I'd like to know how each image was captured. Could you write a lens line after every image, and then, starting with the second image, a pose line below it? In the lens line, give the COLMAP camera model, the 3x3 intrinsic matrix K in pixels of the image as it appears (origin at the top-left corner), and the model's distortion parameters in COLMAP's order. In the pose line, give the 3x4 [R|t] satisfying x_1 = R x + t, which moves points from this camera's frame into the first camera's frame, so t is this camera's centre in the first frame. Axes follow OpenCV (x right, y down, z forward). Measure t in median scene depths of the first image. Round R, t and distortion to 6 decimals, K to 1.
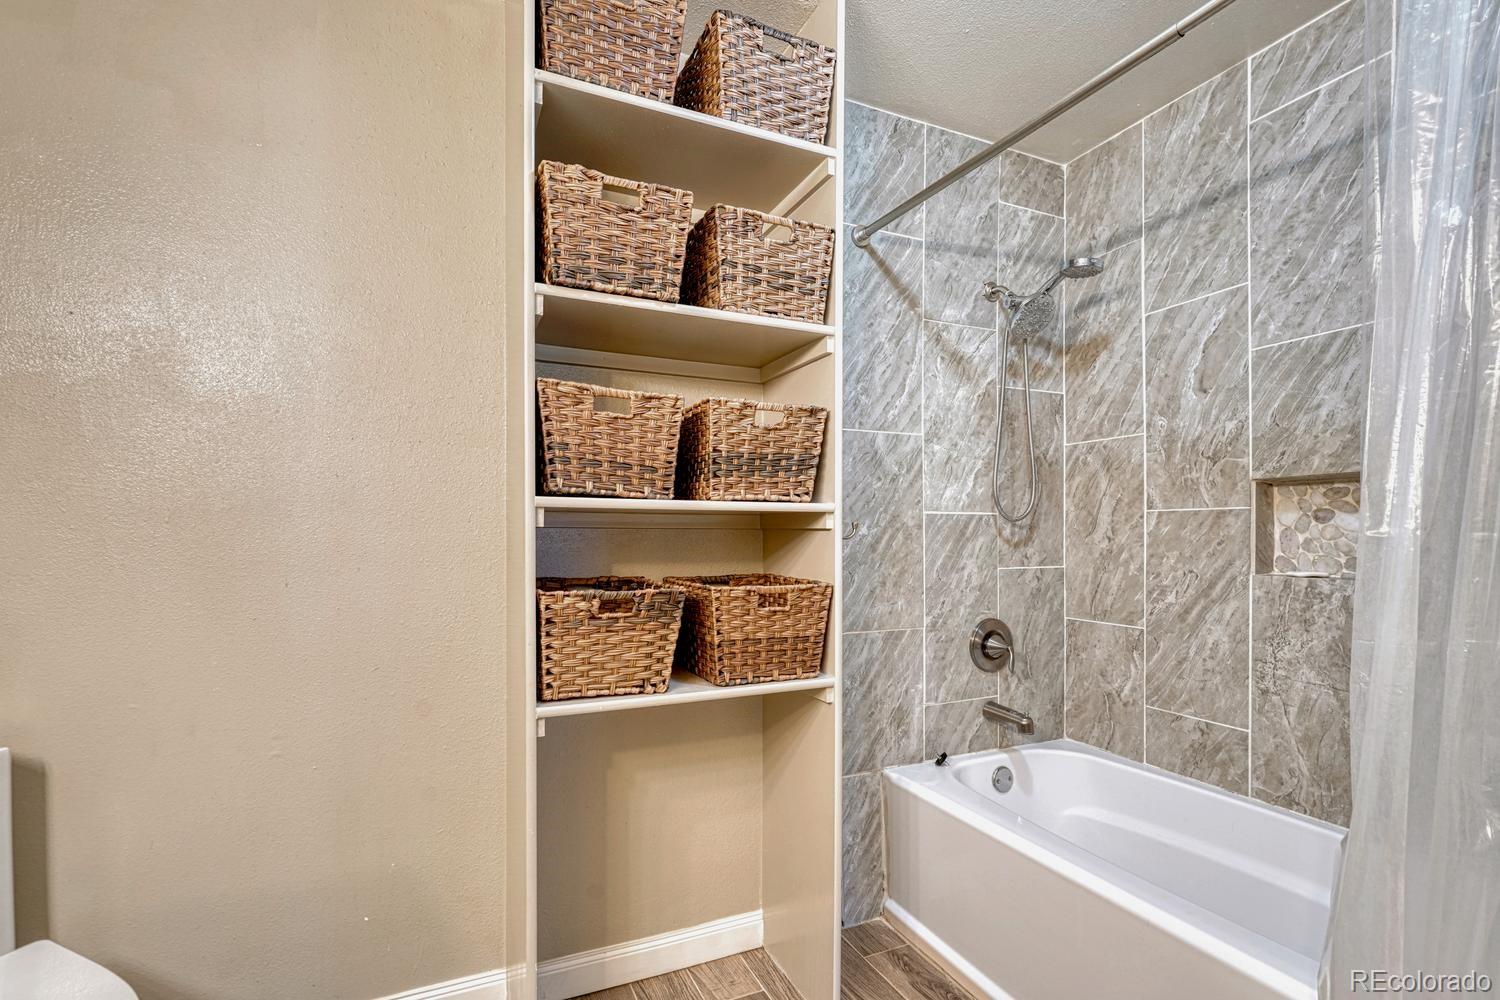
lens RADIAL K [[680.3, 0, 751.3], [0, 680.3, 538.6], [0, 0, 1]] dist [-0.004914, 0.002764]
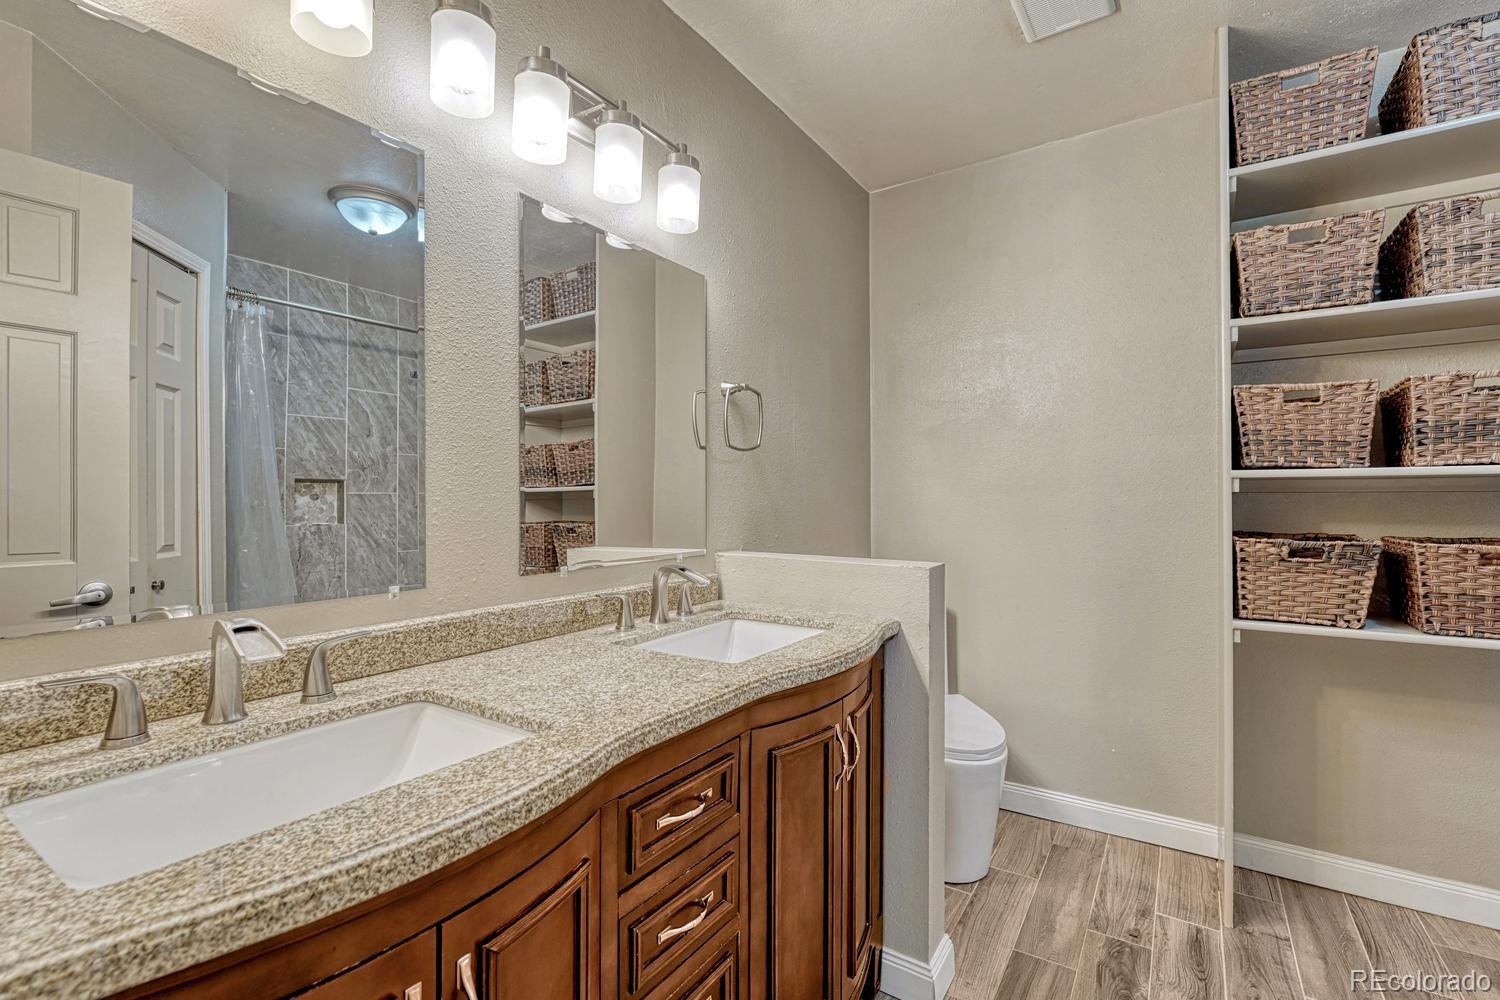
lens RADIAL K [[680.3, 0, 753.1], [0, 680.3, 499.3], [0, 0, 1]] dist [-0.004914, 0.002764]
pose [[0.536142, -0.005106, -0.844112, 0.317112], [-0.003816, 0.999957, -0.008473, 0.012580], [0.844119, 0.007763, 0.536100, -0.553975]]
